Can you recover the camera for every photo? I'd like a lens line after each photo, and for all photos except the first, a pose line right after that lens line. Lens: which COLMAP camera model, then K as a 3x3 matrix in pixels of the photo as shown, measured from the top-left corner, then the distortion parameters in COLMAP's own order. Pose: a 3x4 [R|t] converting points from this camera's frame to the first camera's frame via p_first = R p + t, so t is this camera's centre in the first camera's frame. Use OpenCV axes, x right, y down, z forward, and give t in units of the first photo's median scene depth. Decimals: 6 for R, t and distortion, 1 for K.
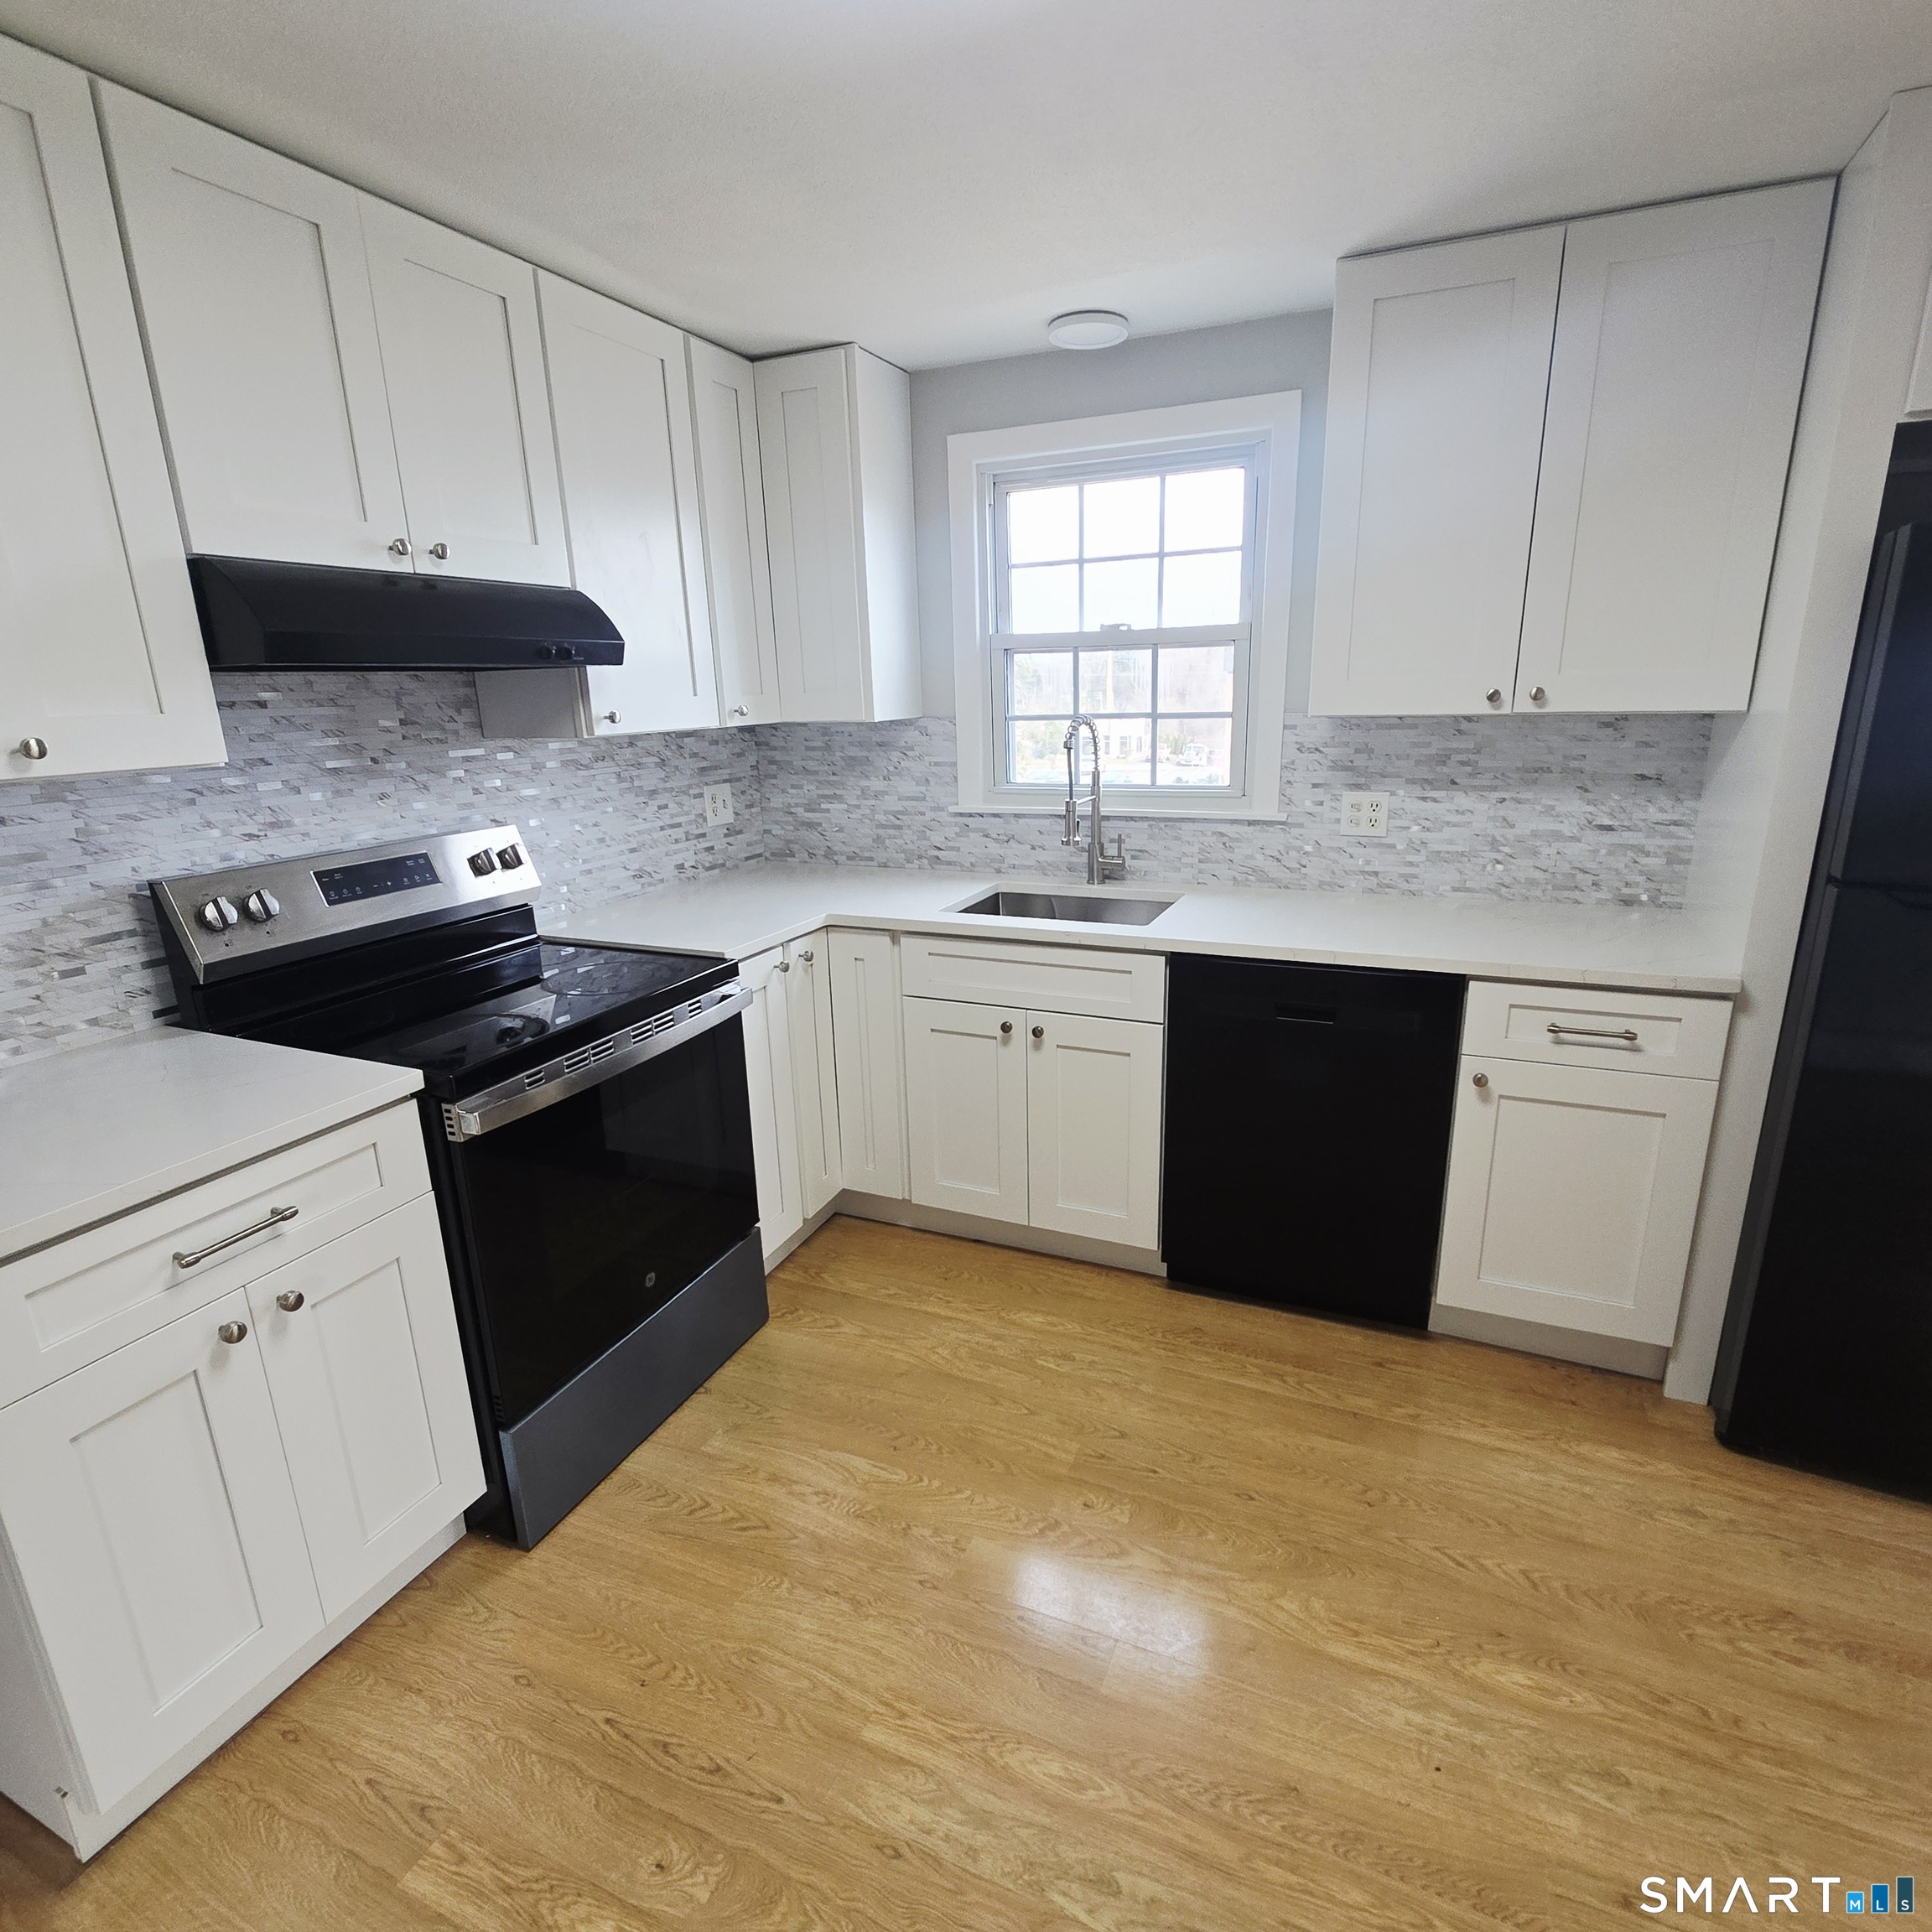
lens RADIAL K [[1049.7, 0, 979.3], [0, 1049.7, 980.4], [0, 0, 1]] dist [0.002738, -0.003727]
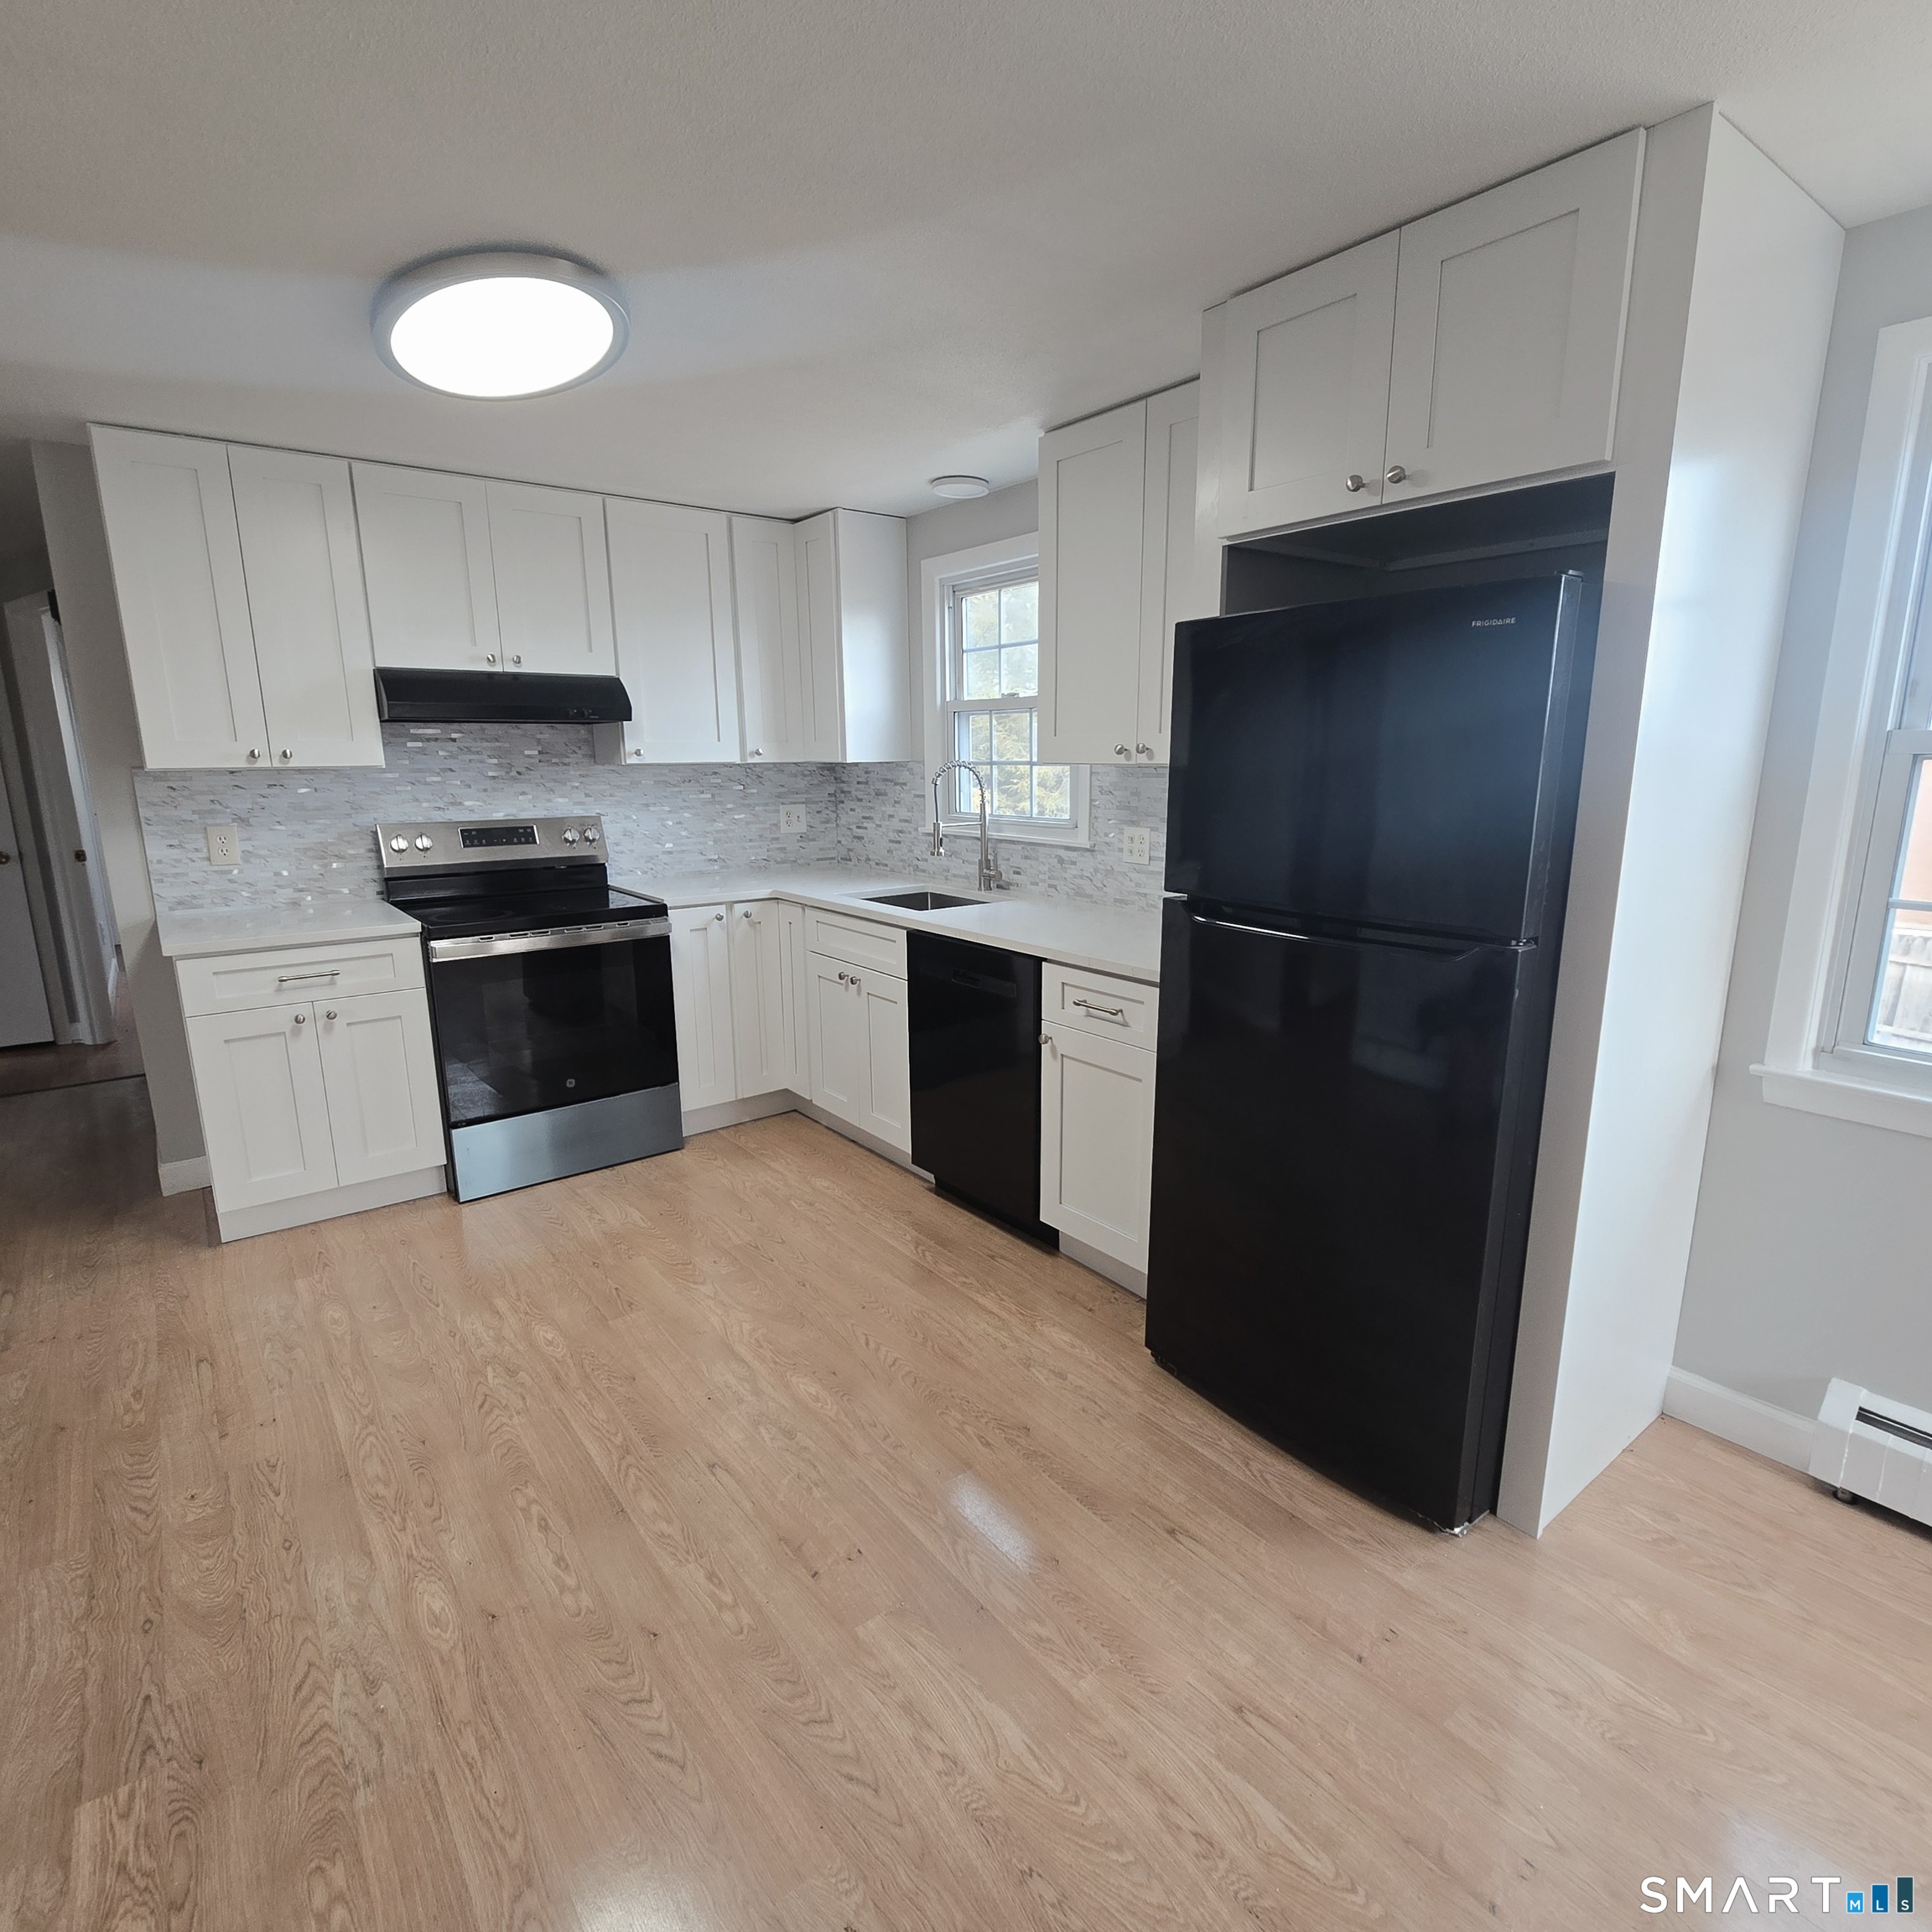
lens RADIAL K [[1049.7, 0, 977.4], [0, 1049.7, 979.2], [0, 0, 1]] dist [0.002738, -0.003727]
pose [[0.879160, 0.120220, -0.461113, 0.904684], [-0.144776, 0.989299, -0.018103, 0.052004], [0.454002, 0.082673, 0.887157, -0.182860]]
